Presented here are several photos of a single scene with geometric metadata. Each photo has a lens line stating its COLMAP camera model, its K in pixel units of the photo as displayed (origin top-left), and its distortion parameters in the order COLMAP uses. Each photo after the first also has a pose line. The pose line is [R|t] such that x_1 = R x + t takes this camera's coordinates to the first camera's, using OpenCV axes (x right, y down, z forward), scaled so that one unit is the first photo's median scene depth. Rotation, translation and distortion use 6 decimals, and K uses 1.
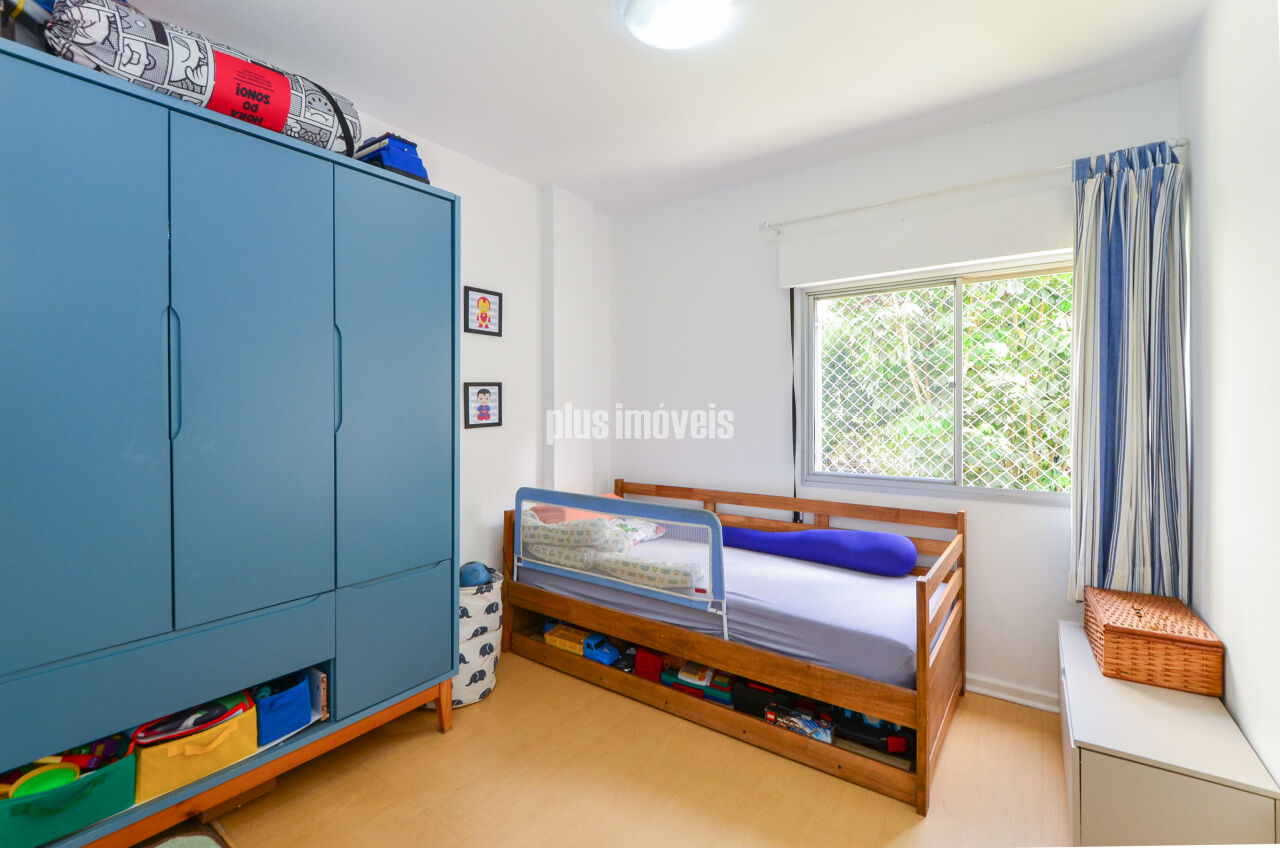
lens RADIAL K [[570.2, 0, 647.7], [0, 570.2, 407.9], [0, 0, 1]] dist [0.002255, -0.003445]
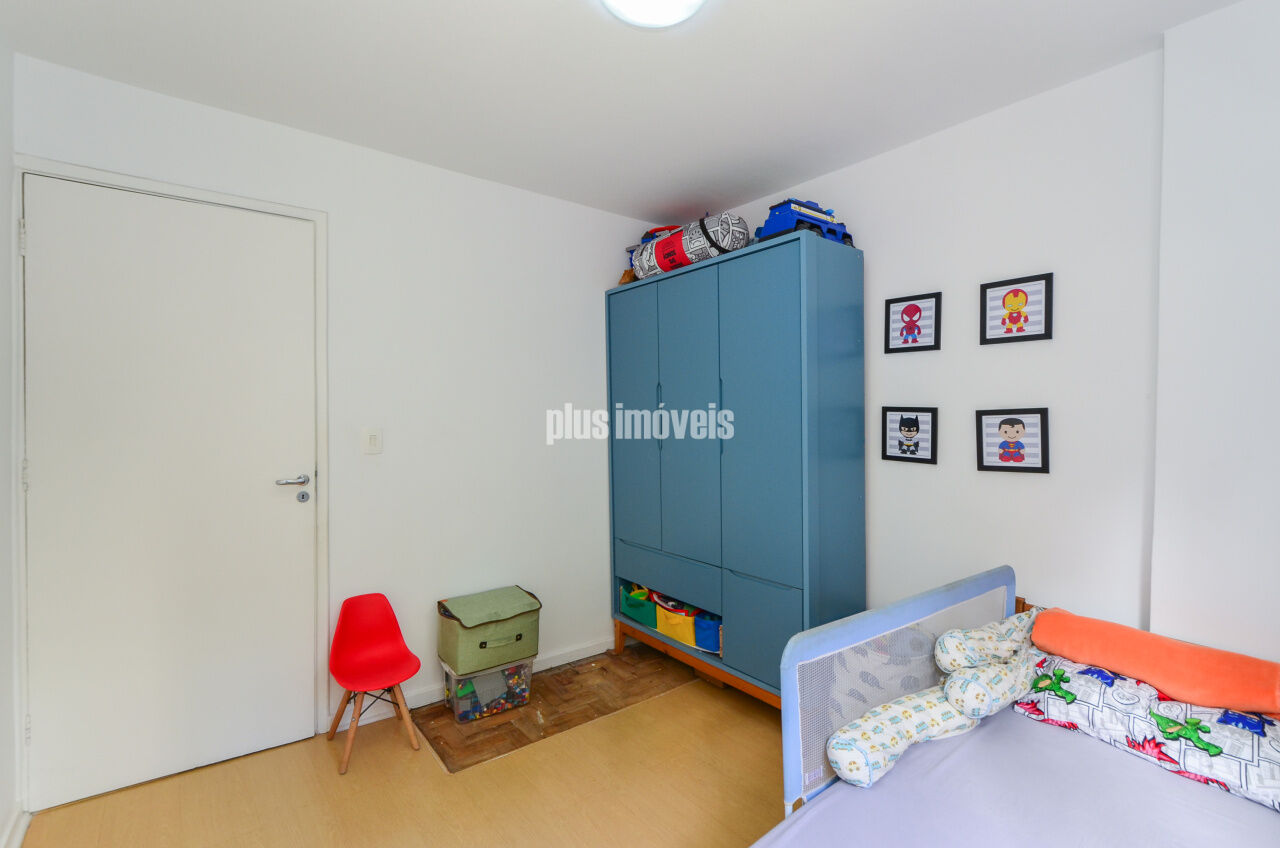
lens RADIAL K [[570.2, 0, 636.0], [0, 570.2, 425.7], [0, 0, 1]] dist [0.002255, -0.003445]
pose [[-0.296086, -0.009608, -0.955113, 0.533649], [-0.026650, 0.999643, -0.001794, -0.010001], [0.954789, 0.024923, -0.296237, 0.762478]]
